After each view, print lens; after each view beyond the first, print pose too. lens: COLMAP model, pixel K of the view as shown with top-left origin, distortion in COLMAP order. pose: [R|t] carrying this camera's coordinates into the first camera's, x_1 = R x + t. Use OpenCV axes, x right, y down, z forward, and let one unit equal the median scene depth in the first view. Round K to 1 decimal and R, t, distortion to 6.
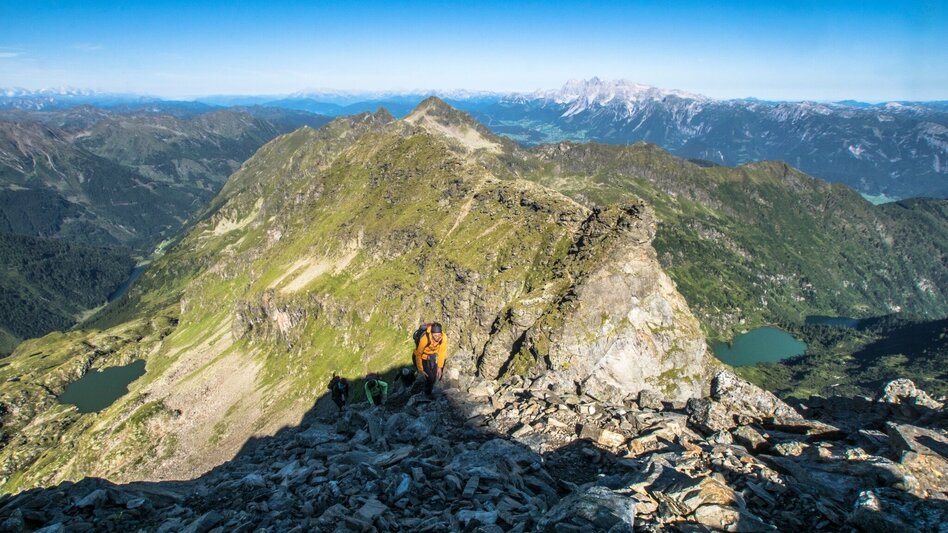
lens RADIAL K [[455.2, 0, 473.0], [0, 455.2, 273.2], [0, 0, 1]] dist [-0.070185, 0.036242]
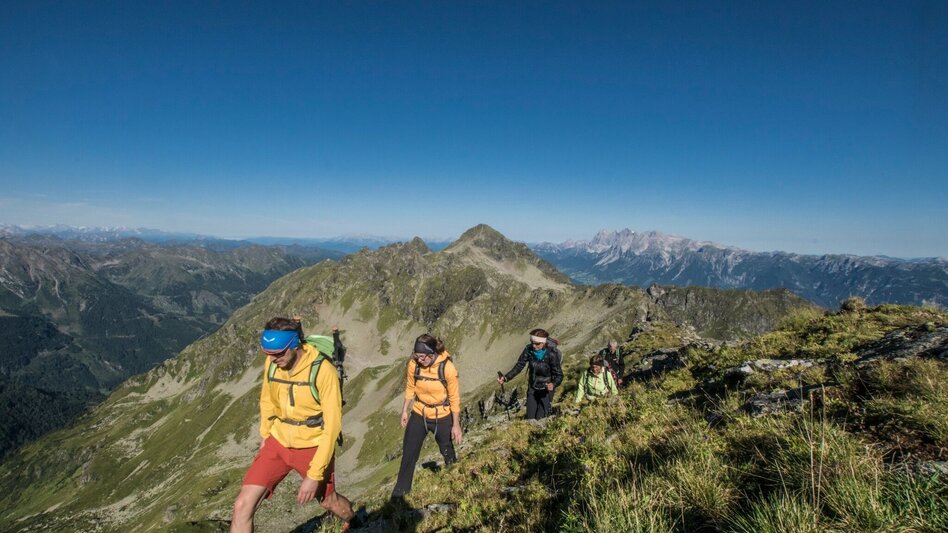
lens RADIAL K [[455.2, 0, 473.0], [0, 455.2, 273.2], [0, 0, 1]] dist [-0.070185, 0.036242]
pose [[0.997606, 0.028133, -0.063171, -0.024324], [-0.046304, 0.950244, -0.308047, -0.029763], [0.051362, 0.310235, 0.949272, 0.124656]]
